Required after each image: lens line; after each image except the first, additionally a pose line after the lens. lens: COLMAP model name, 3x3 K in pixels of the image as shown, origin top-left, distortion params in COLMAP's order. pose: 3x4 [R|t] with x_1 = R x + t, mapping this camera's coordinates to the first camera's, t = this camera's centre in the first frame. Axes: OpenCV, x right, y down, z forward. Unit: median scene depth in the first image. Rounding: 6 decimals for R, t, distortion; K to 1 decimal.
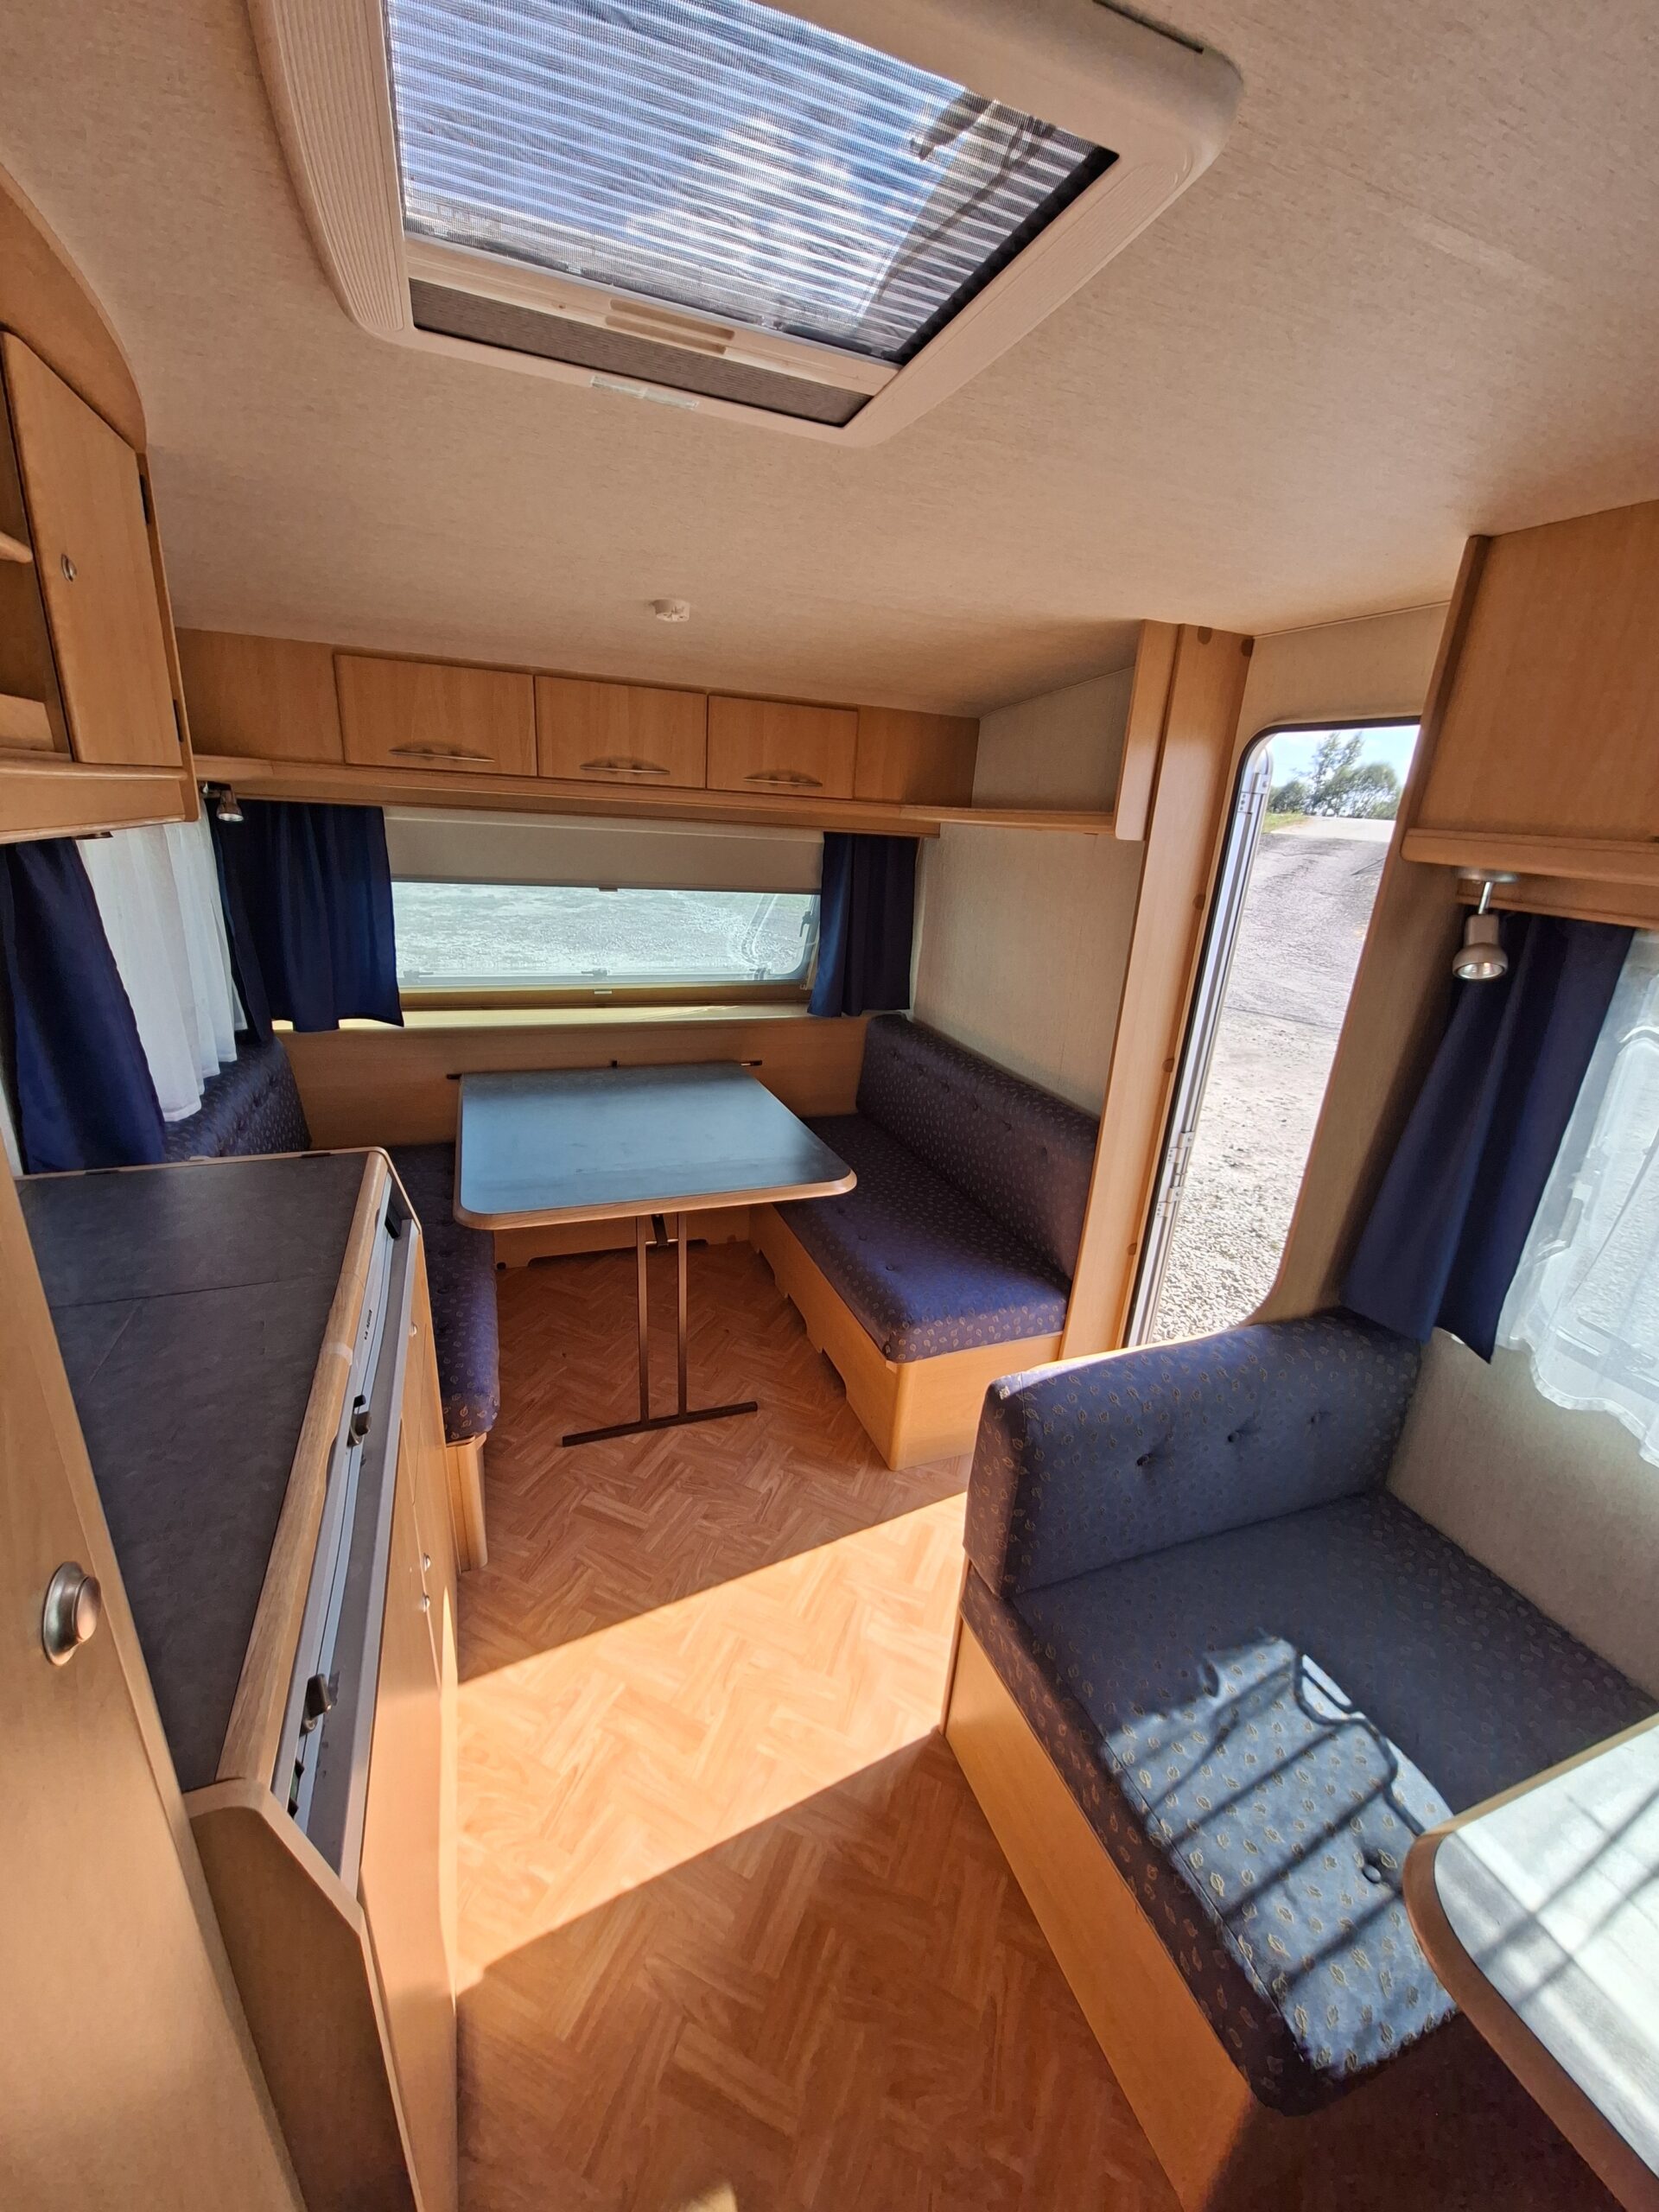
lens RADIAL K [[880.5, 0, 833.2], [0, 880.5, 1109.4], [0, 0, 1]] dist [-0.002437, -0.000392]
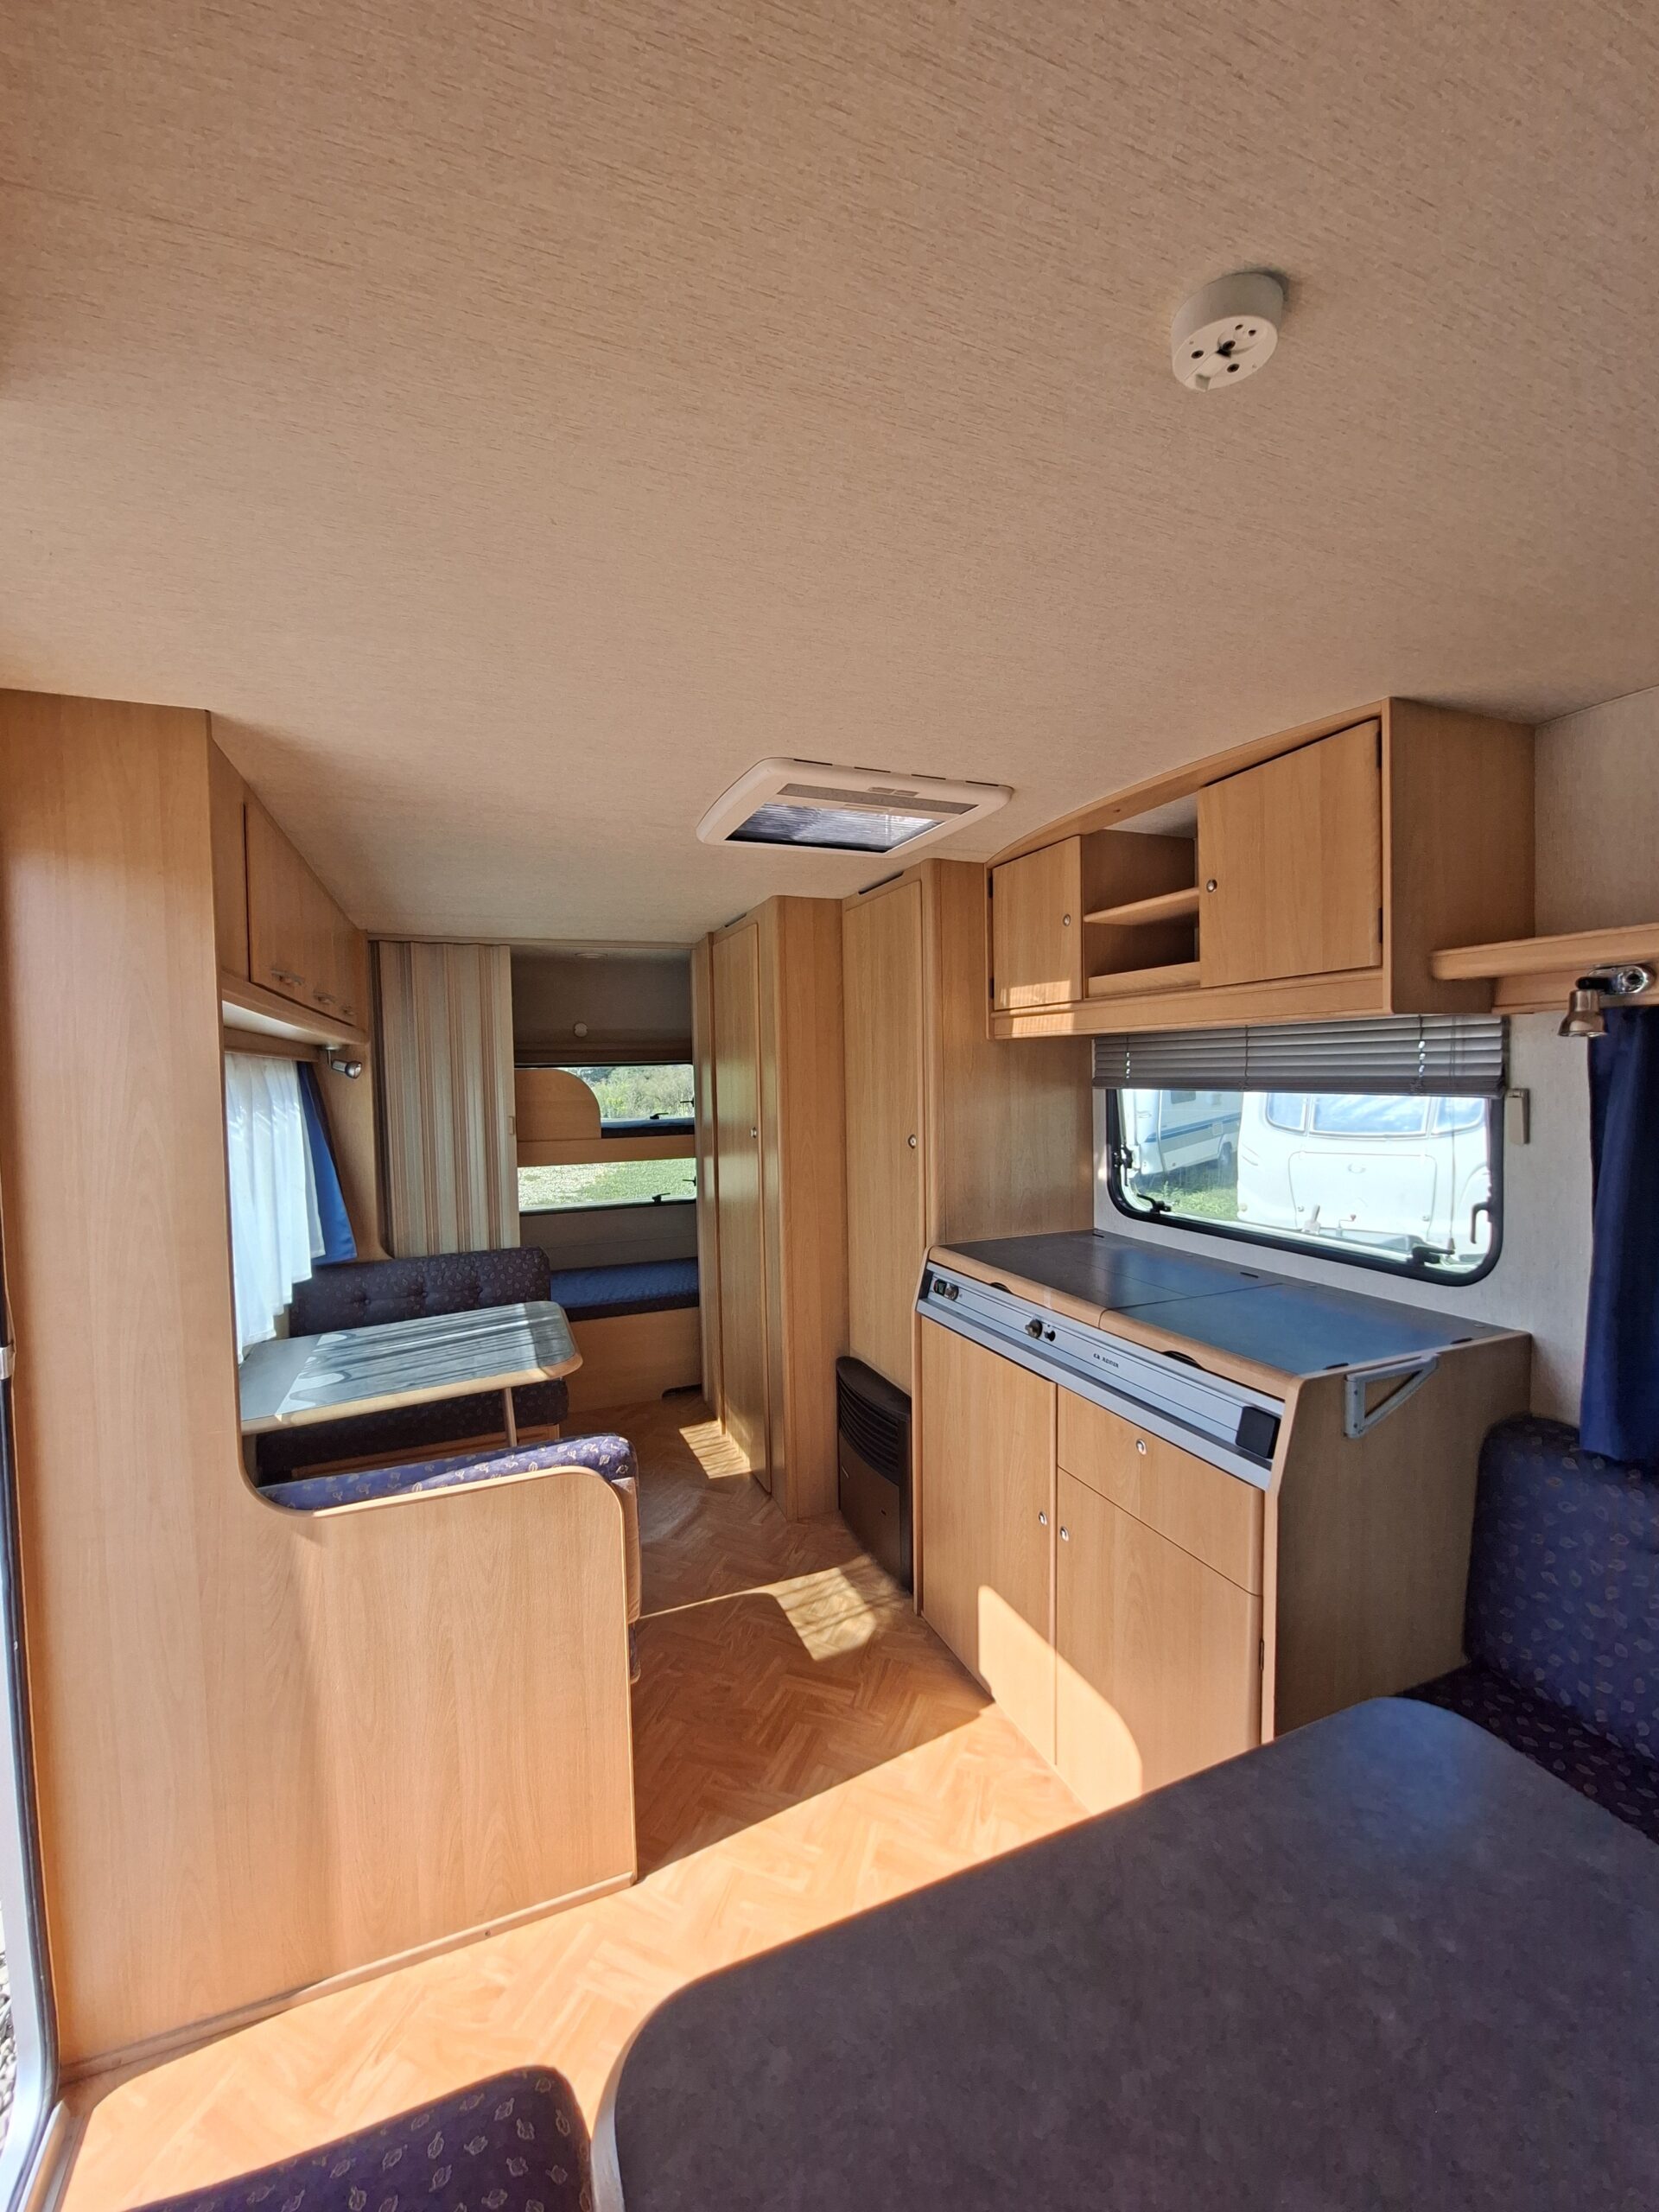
lens RADIAL K [[887.3, 0, 831.8], [0, 887.3, 1104.0], [0, 0, 1]] dist [-0.001707, -0.000225]
pose [[-0.998939, -0.044456, -0.011993, -0.032544], [-0.045777, 0.930785, 0.362690, -0.320547], [-0.004961, 0.362855, -0.931833, 1.117053]]
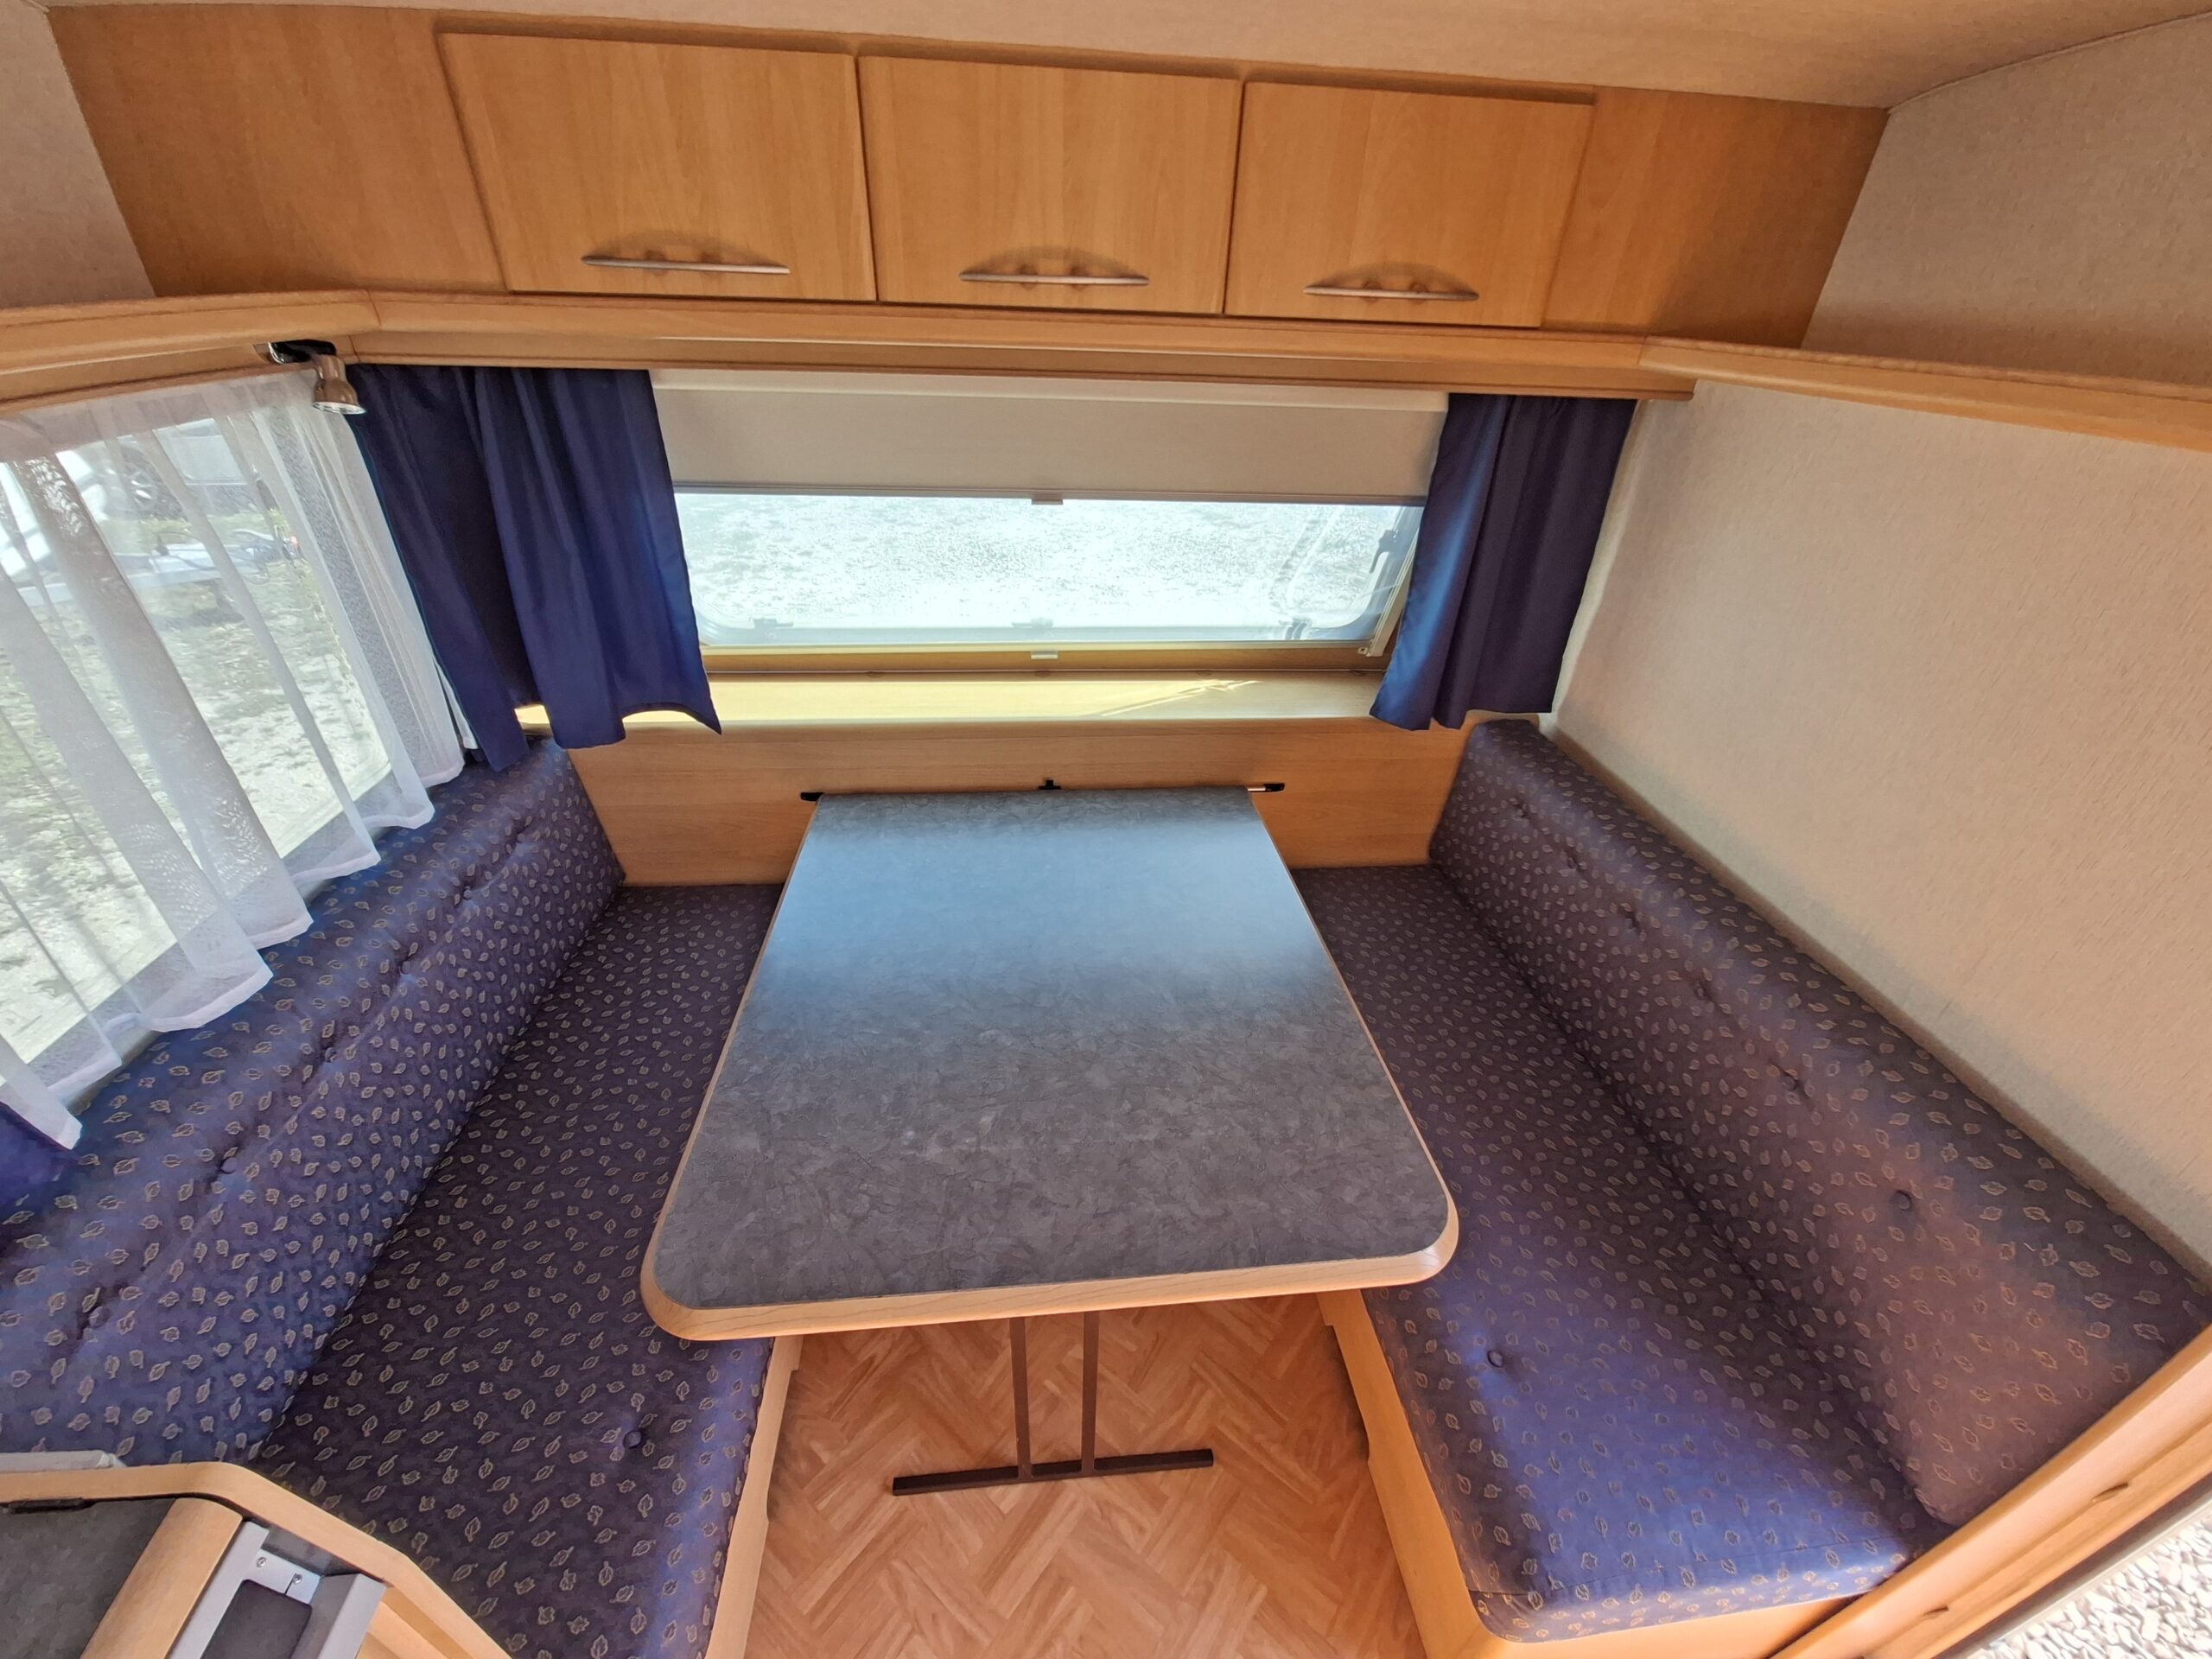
lens RADIAL K [[877.4, 0, 1110.3], [0, 877.4, 828.0], [0, 0, 1]] dist [-0.003078, -0.000207]
pose [[0.962482, 0.116118, -0.245245, -0.060069], [-0.061439, 0.973596, 0.219856, -0.213069], [0.264299, -0.196540, 0.944202, 0.528946]]
